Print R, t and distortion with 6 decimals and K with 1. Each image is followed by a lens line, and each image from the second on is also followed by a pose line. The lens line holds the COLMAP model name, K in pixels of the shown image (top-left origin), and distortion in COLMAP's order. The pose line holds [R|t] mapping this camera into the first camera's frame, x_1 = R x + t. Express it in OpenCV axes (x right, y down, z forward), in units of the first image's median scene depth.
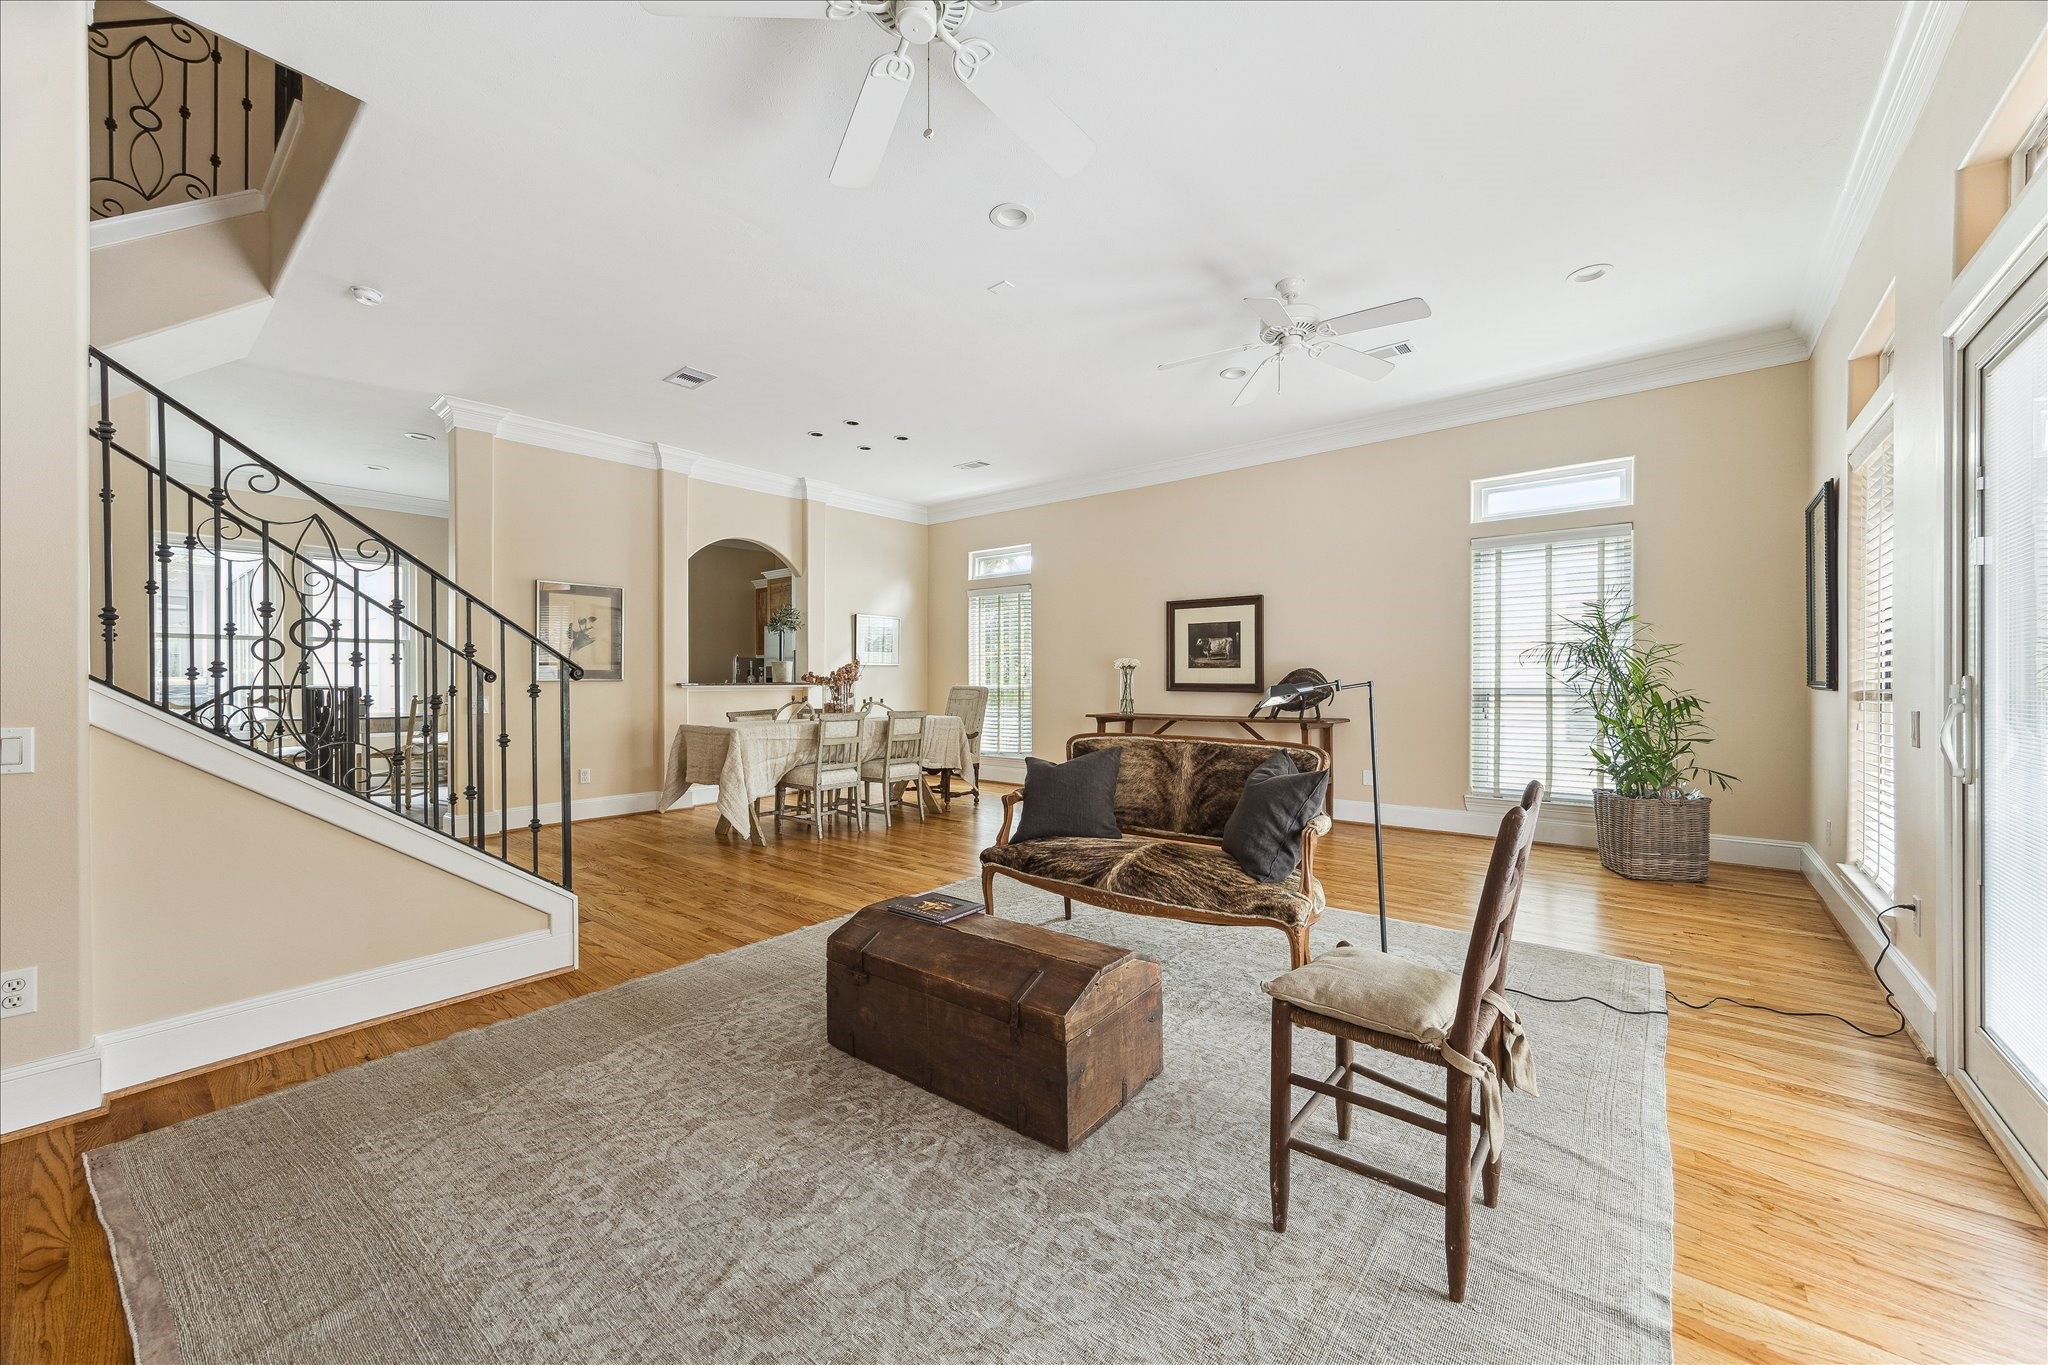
lens RADIAL K [[793.3, 0, 1032.2], [0, 793.3, 683.6], [0, 0, 1]] dist [0.002792, 0.000080]
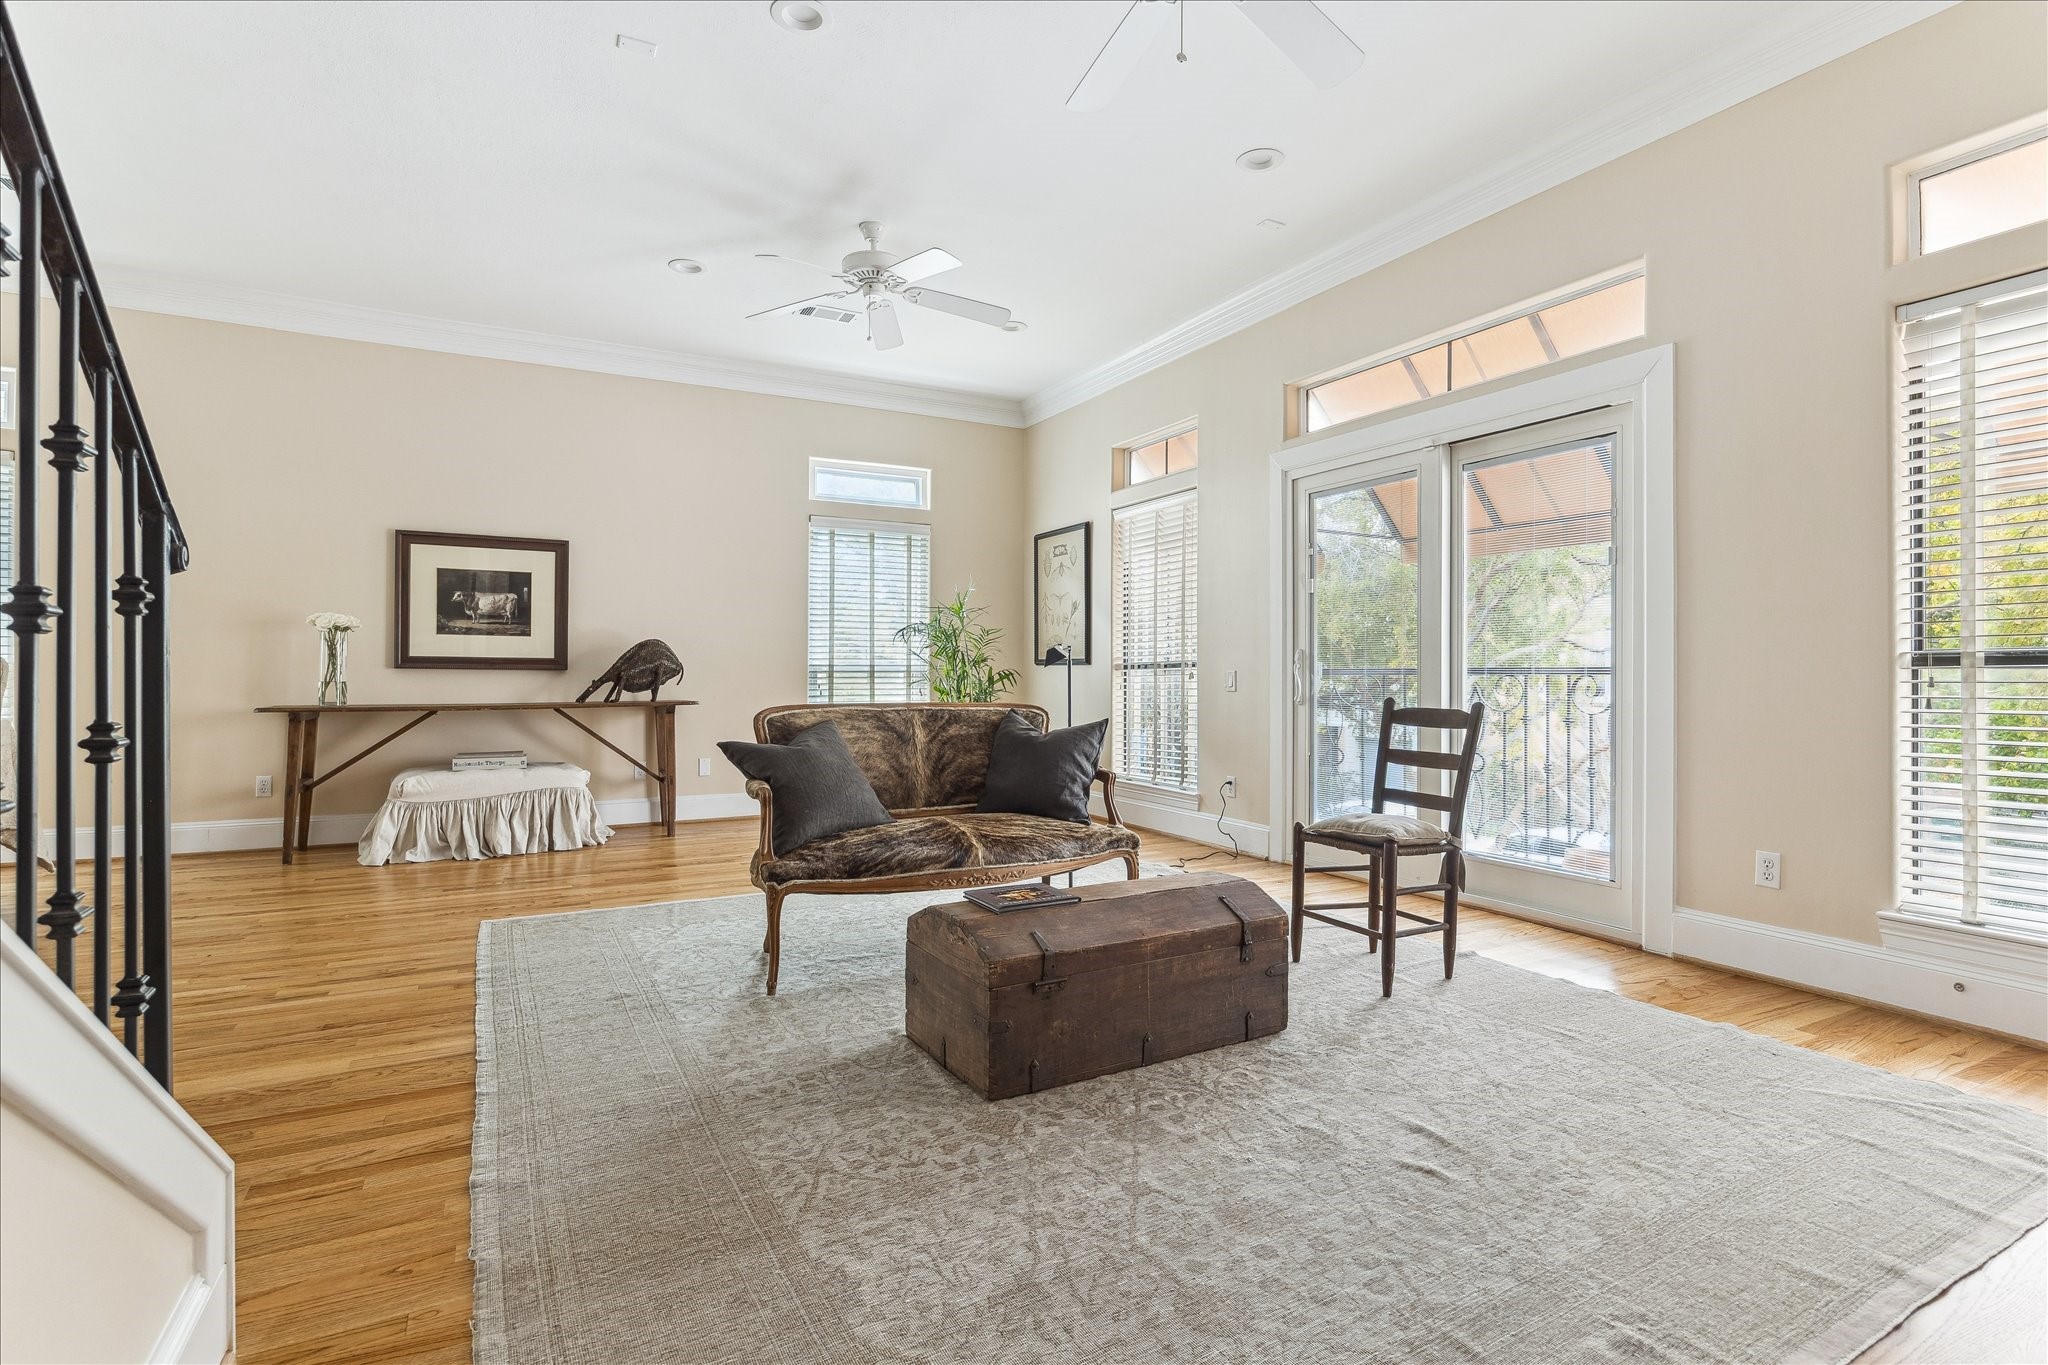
lens RADIAL K [[1005.0, 0, 1037.3], [0, 1005.0, 676.0], [0, 0, 1]] dist [-0.006447, -0.000345]
pose [[0.355641, 0.003770, 0.934615, -0.584910], [0.001585, 0.999988, -0.004637, 0.029074], [-0.934621, 0.003130, 0.355631, 0.321566]]
